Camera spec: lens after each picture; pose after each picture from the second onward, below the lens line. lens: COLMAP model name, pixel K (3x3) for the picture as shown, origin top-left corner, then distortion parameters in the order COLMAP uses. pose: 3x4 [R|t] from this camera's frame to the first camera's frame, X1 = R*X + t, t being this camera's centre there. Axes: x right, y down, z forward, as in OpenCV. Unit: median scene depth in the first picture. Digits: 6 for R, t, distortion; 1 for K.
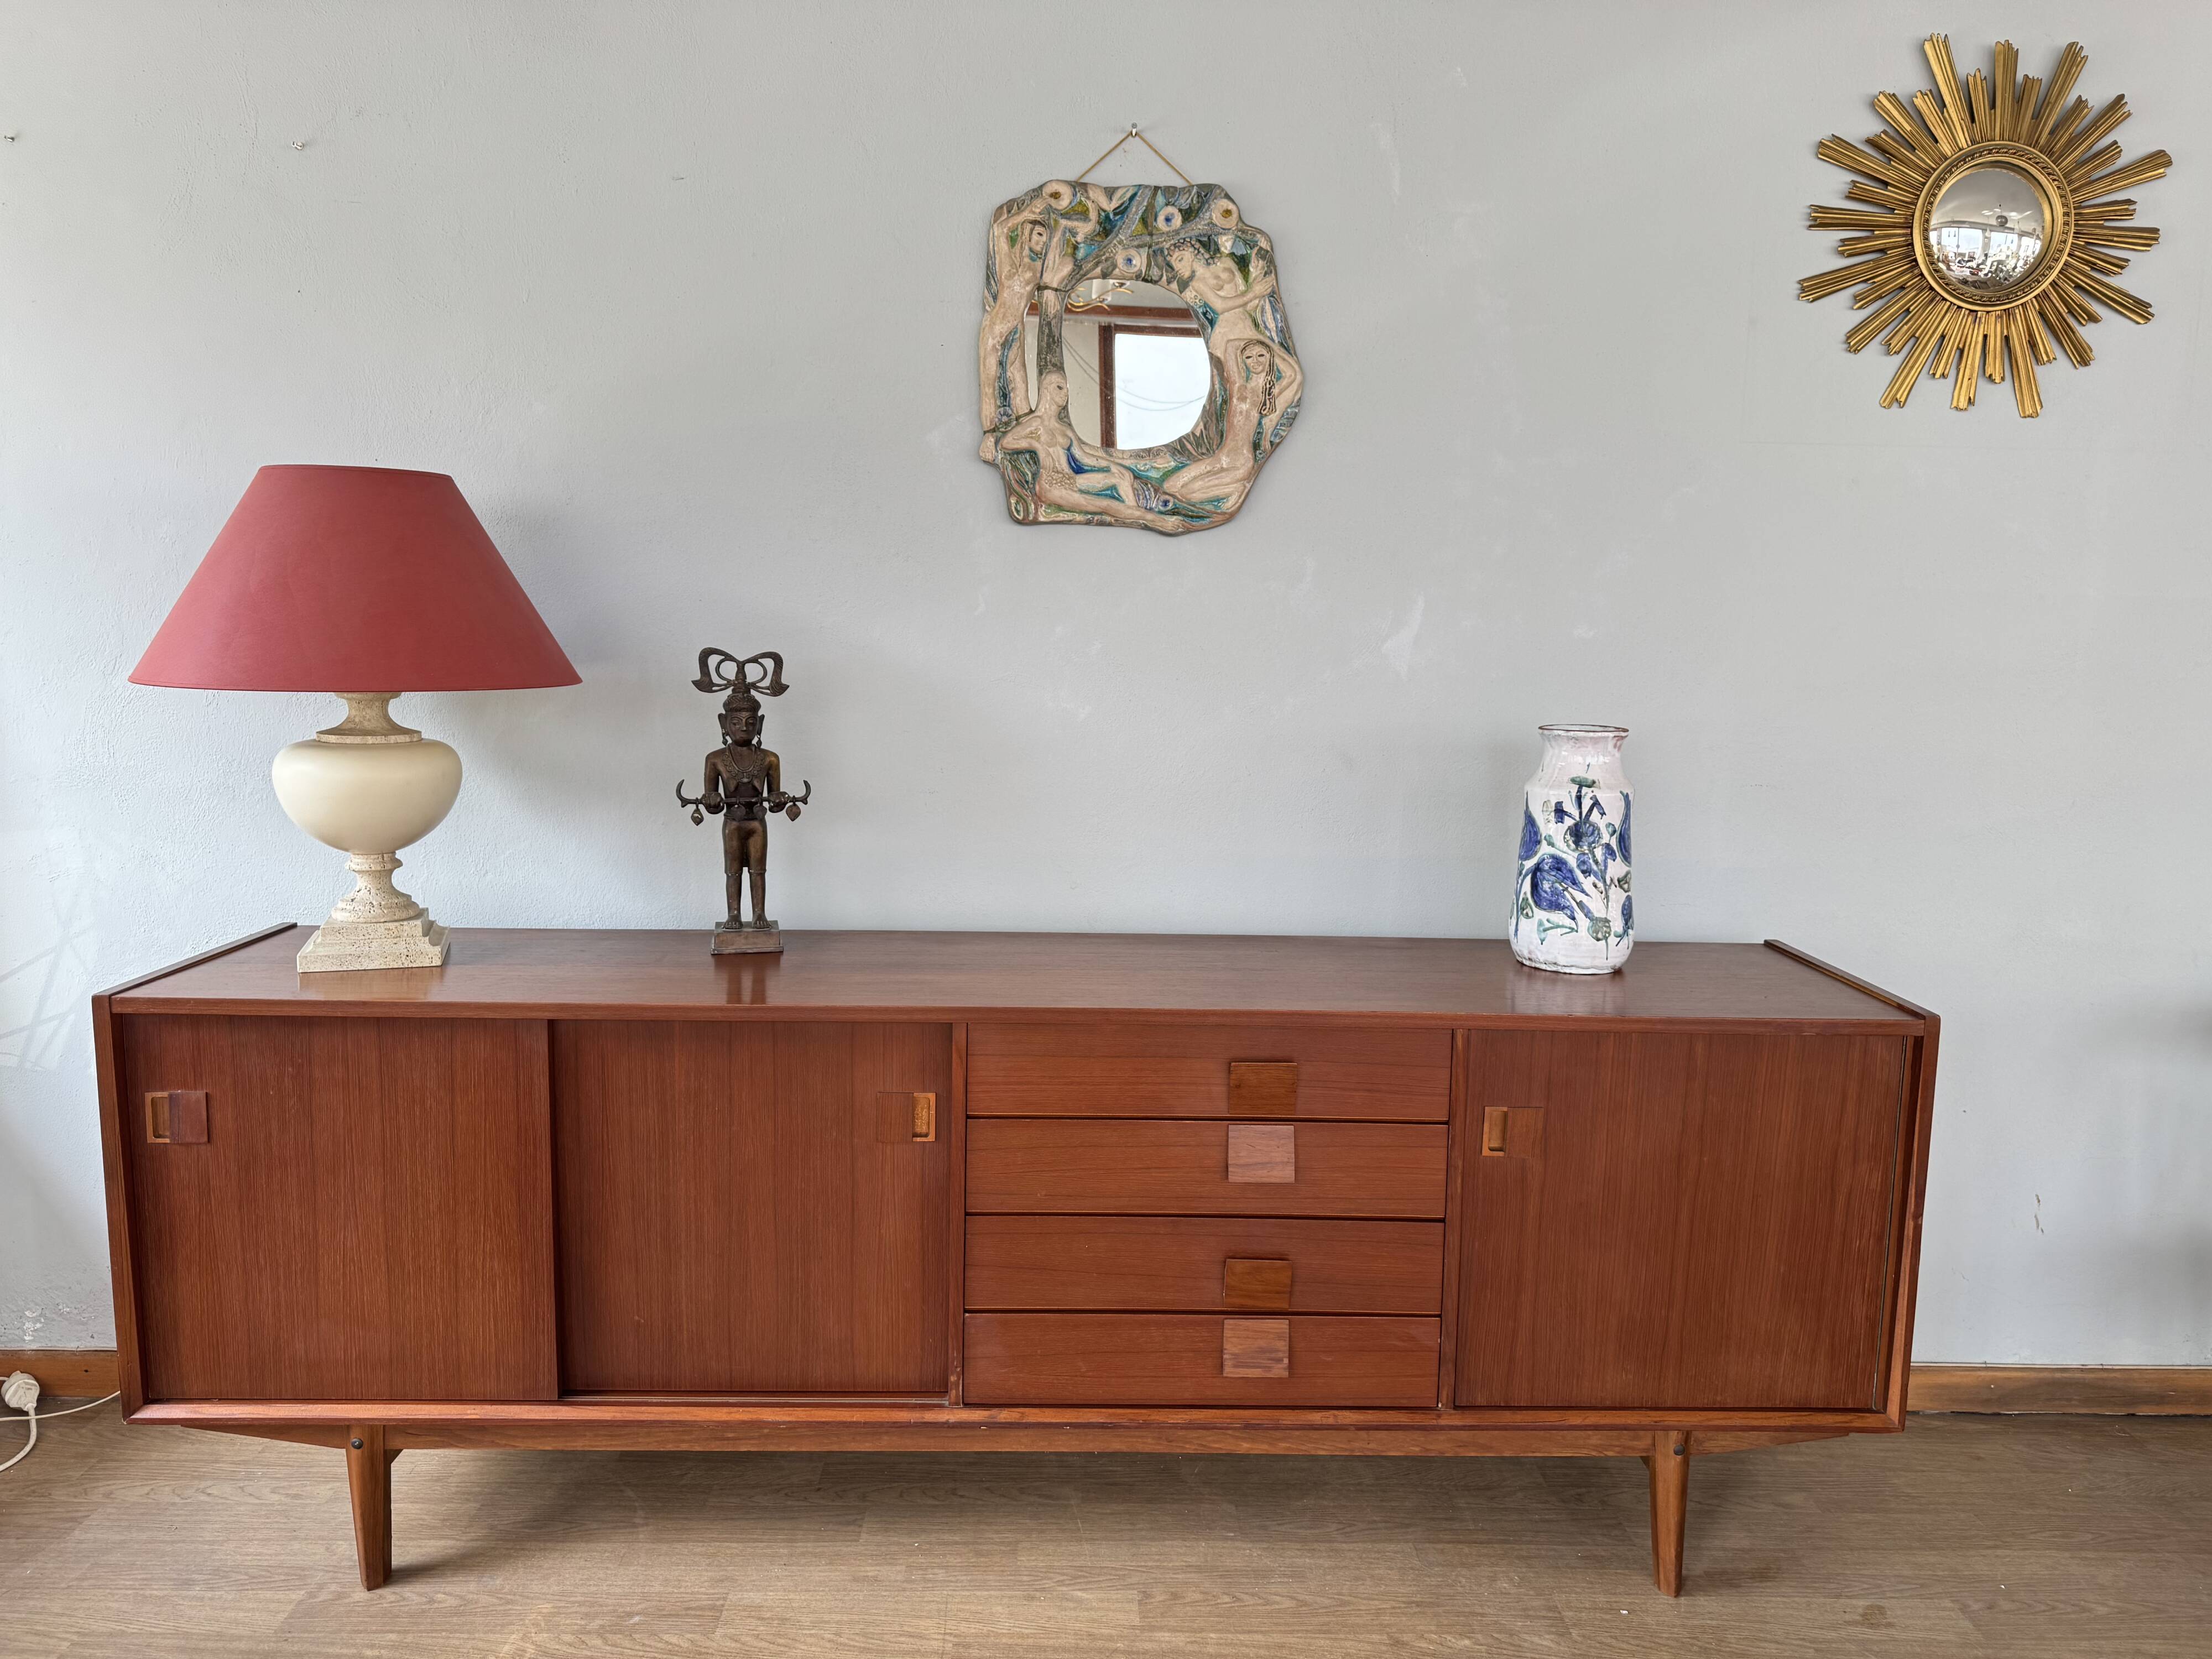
lens RADIAL K [[1530.7, 0, 1118.3], [0, 1530.7, 829.2], [0, 0, 1]] dist [0.031938, -0.033496]
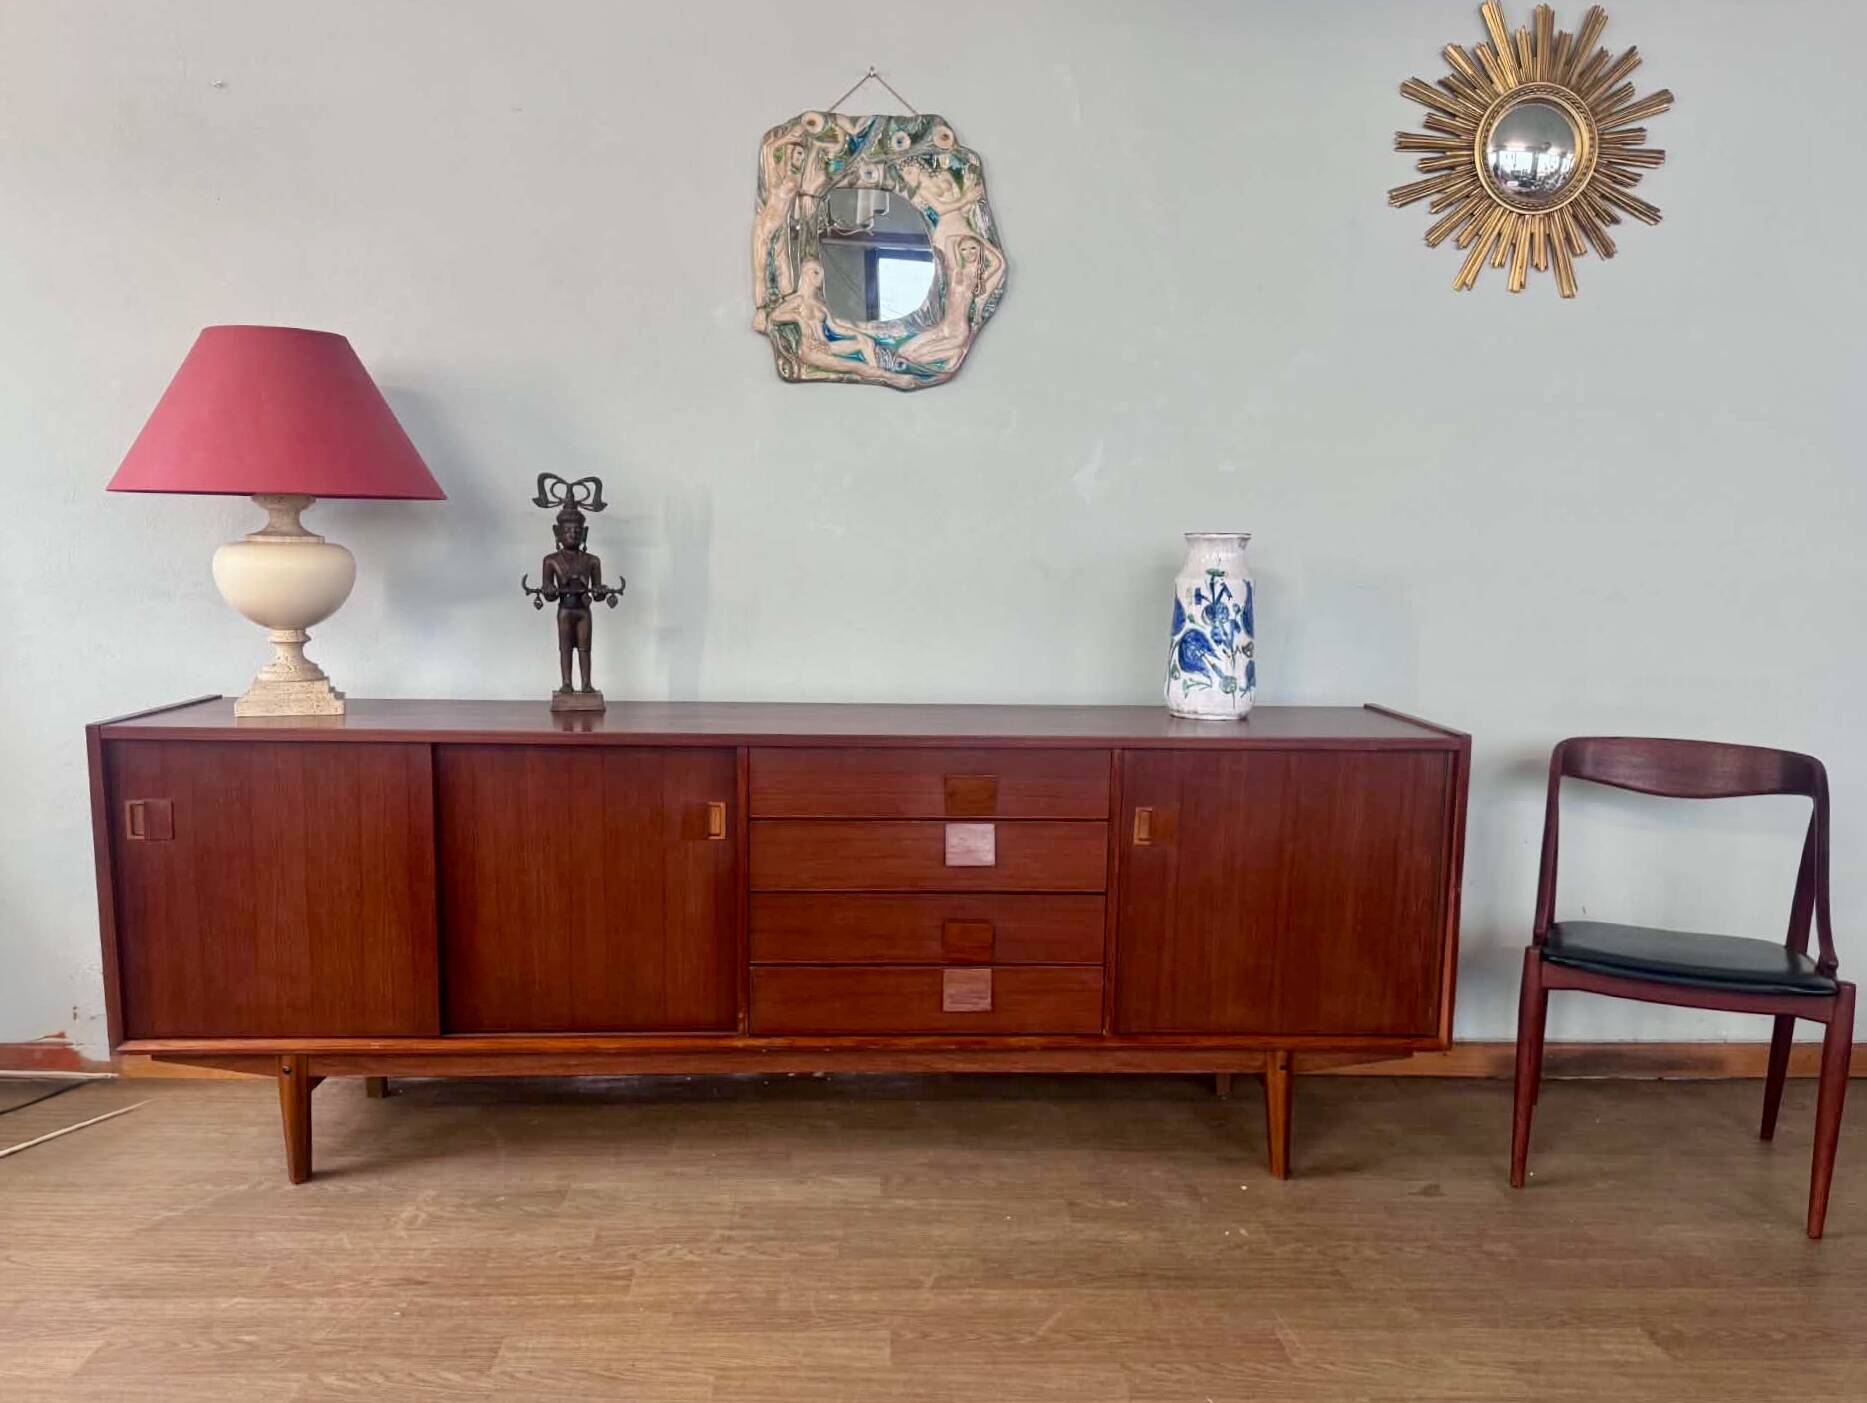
lens RADIAL K [[1453.0, 0, 931.7], [0, 1453.0, 752.2], [0, 0, 1]] dist [0.044489, -0.058976]
pose [[0.999660, -0.007390, 0.024997, 0.028468], [0.007070, 0.999892, 0.012886, 0.111697], [-0.025090, -0.012705, 0.999604, -0.259399]]
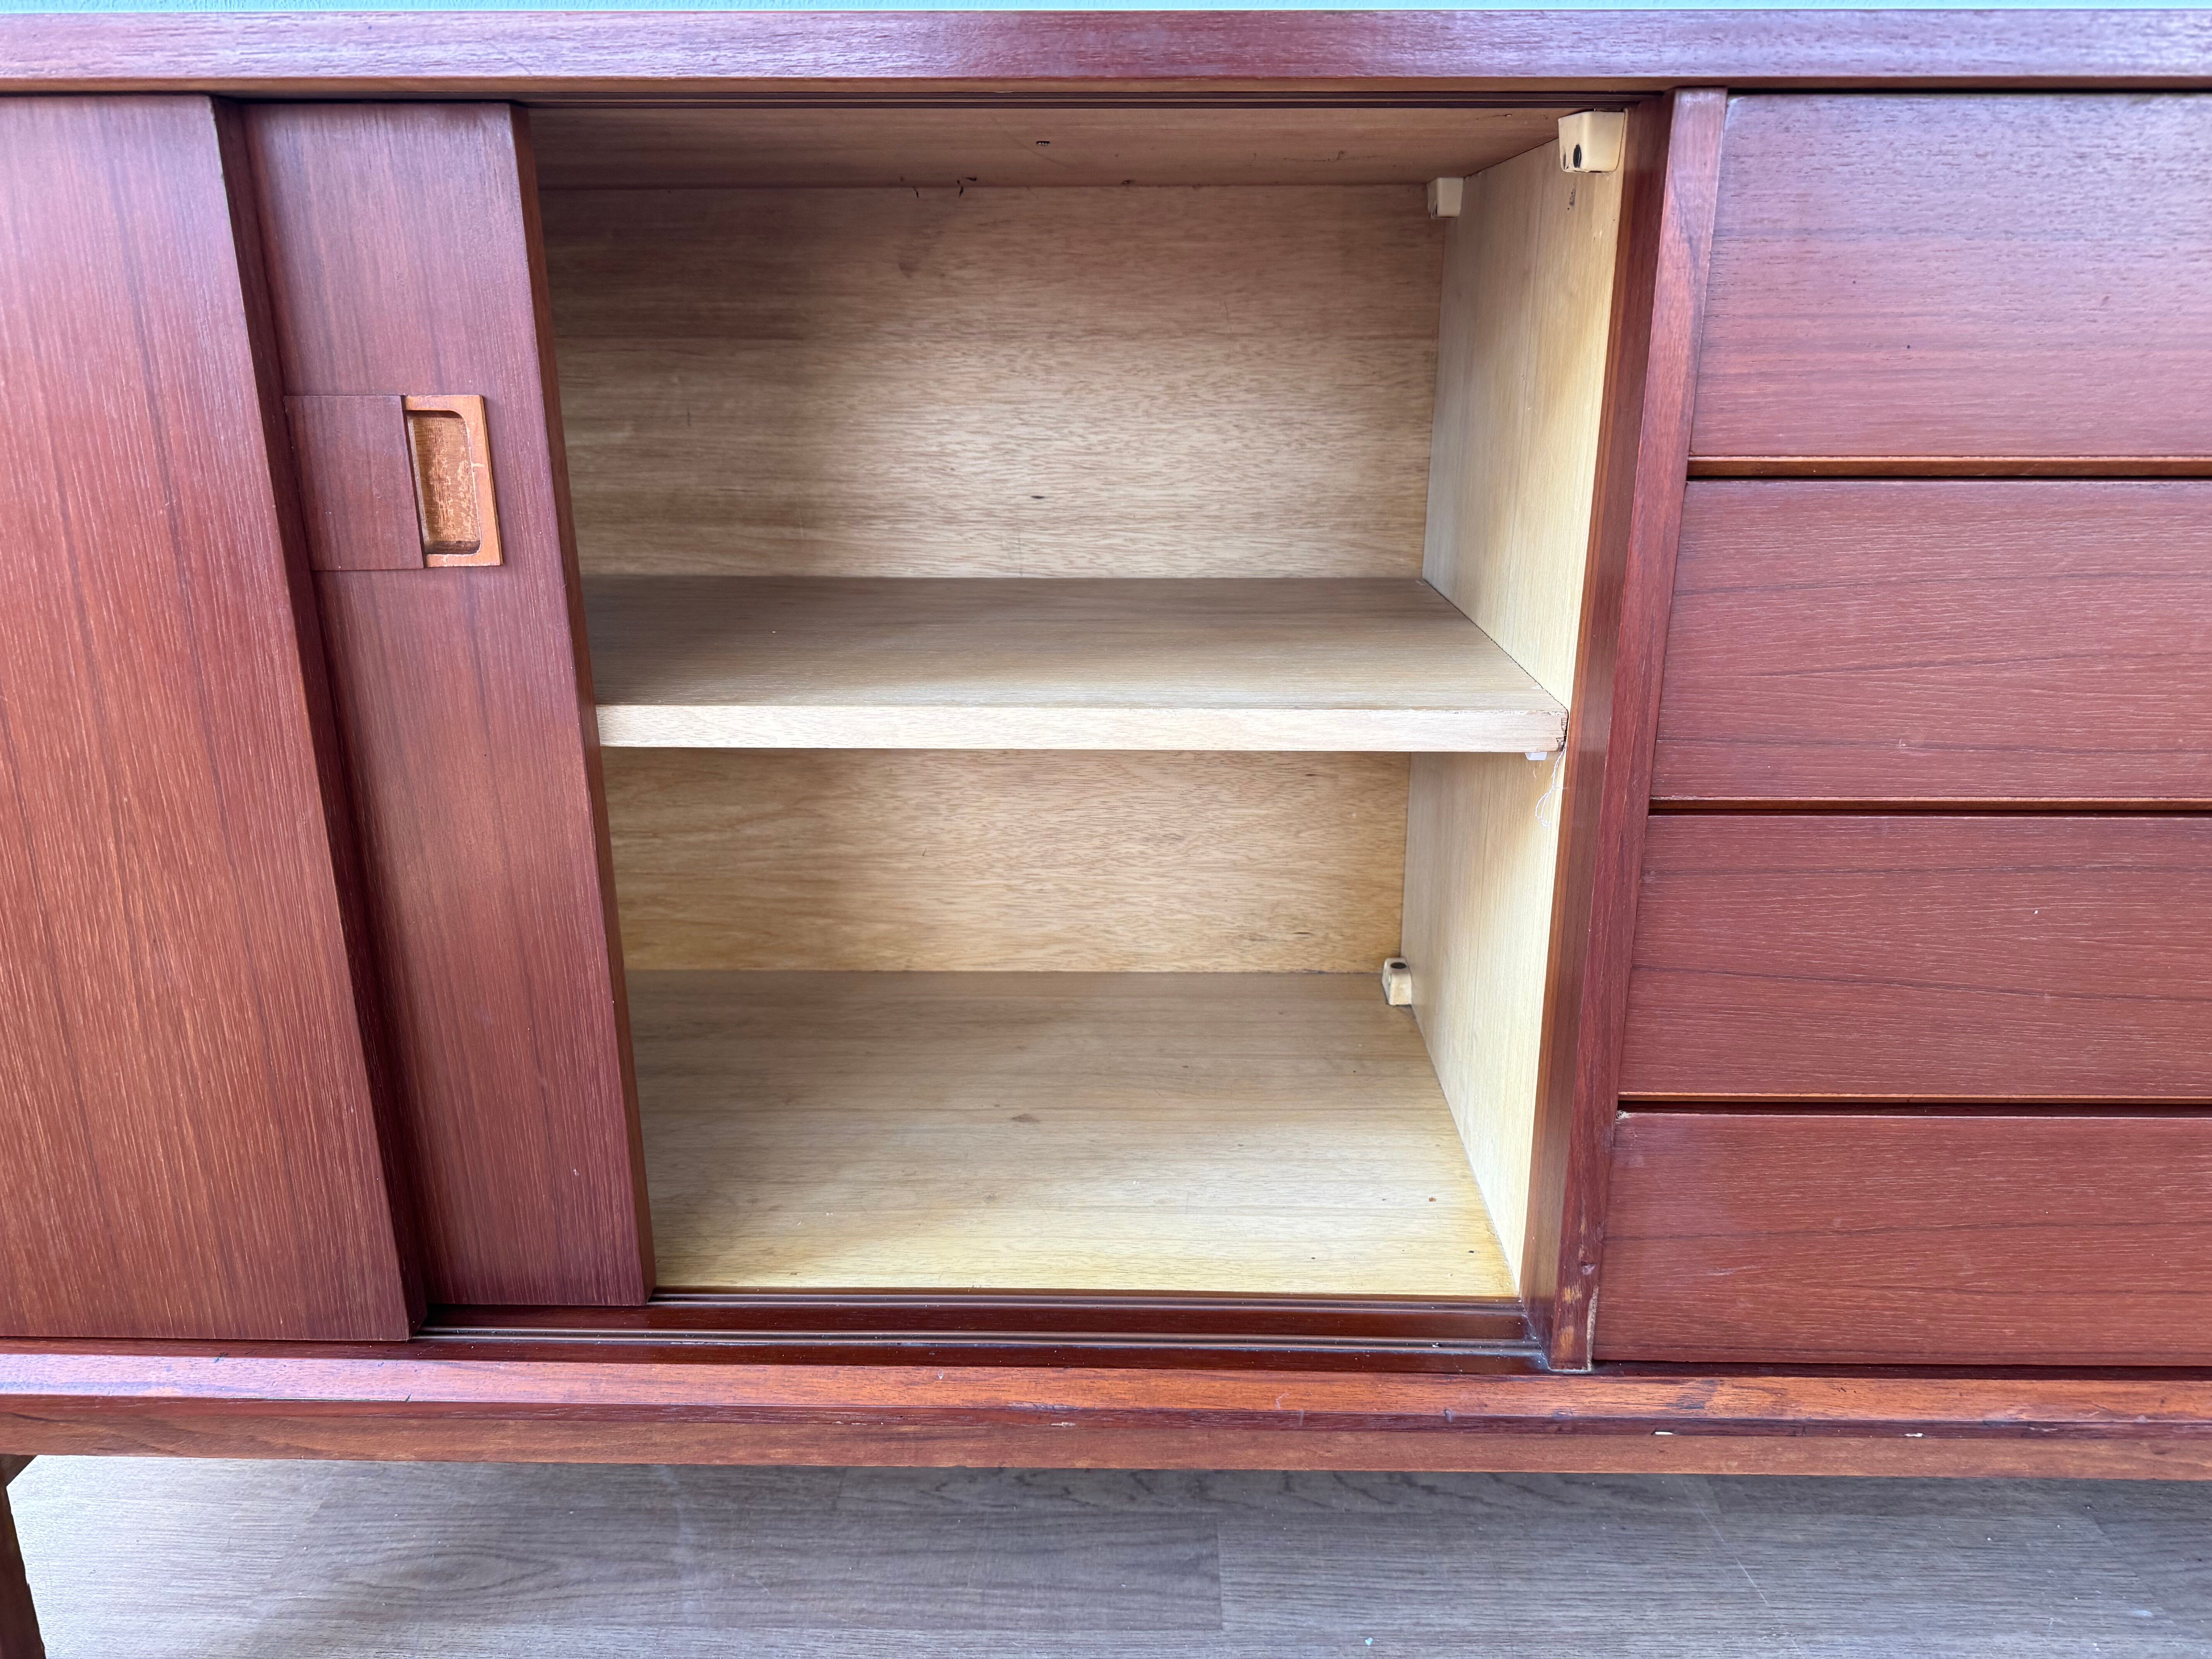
lens RADIAL K [[1501.7, 0, 1116.3], [0, 1501.7, 795.7], [0, 0, 1]] dist [-0.003222, -0.000899]
pose [[0.999036, -0.005717, -0.043531, -0.188163], [0.012674, 0.986829, 0.161270, 0.194971], [0.042036, -0.161666, 0.985950, 0.684952]]
